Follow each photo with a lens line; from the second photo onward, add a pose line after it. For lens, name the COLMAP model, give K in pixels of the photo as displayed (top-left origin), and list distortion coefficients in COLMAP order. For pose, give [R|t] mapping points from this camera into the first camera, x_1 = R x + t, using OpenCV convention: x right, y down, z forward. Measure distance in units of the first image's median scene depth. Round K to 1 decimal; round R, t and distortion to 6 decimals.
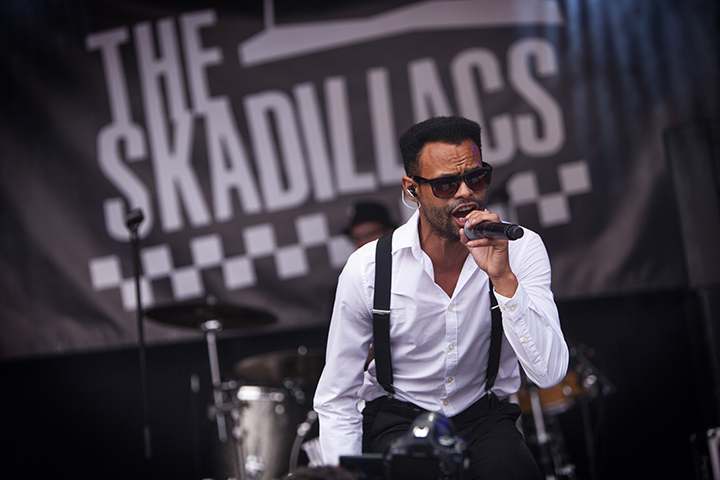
lens RADIAL K [[2627.3, 0, 363.9], [0, 2627.3, 243.1], [0, 0, 1]] dist [-0.063546, 0.000000]
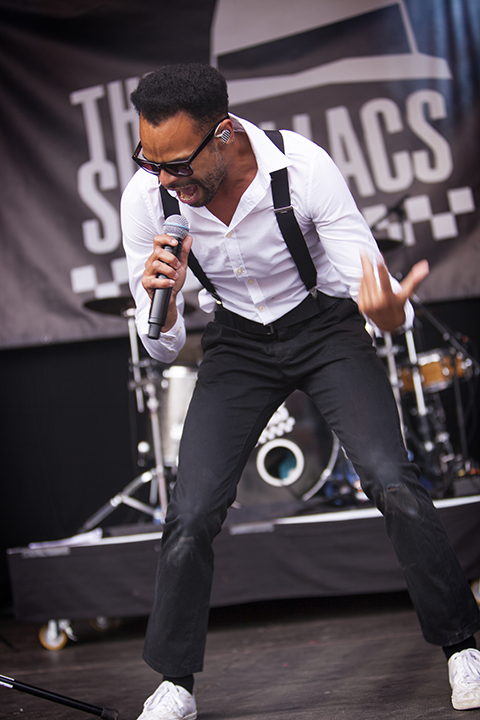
lens RADIAL K [[1557.4, 0, 234.2], [0, 1557.4, 356.9], [0, 0, 1]] dist [-0.225936, 0.000000]
pose [[0.995644, 0.001572, -0.093218, 0.042274], [0.001545, 0.999442, 0.033356, 0.023631], [0.093219, -0.033355, 0.995087, 0.267704]]
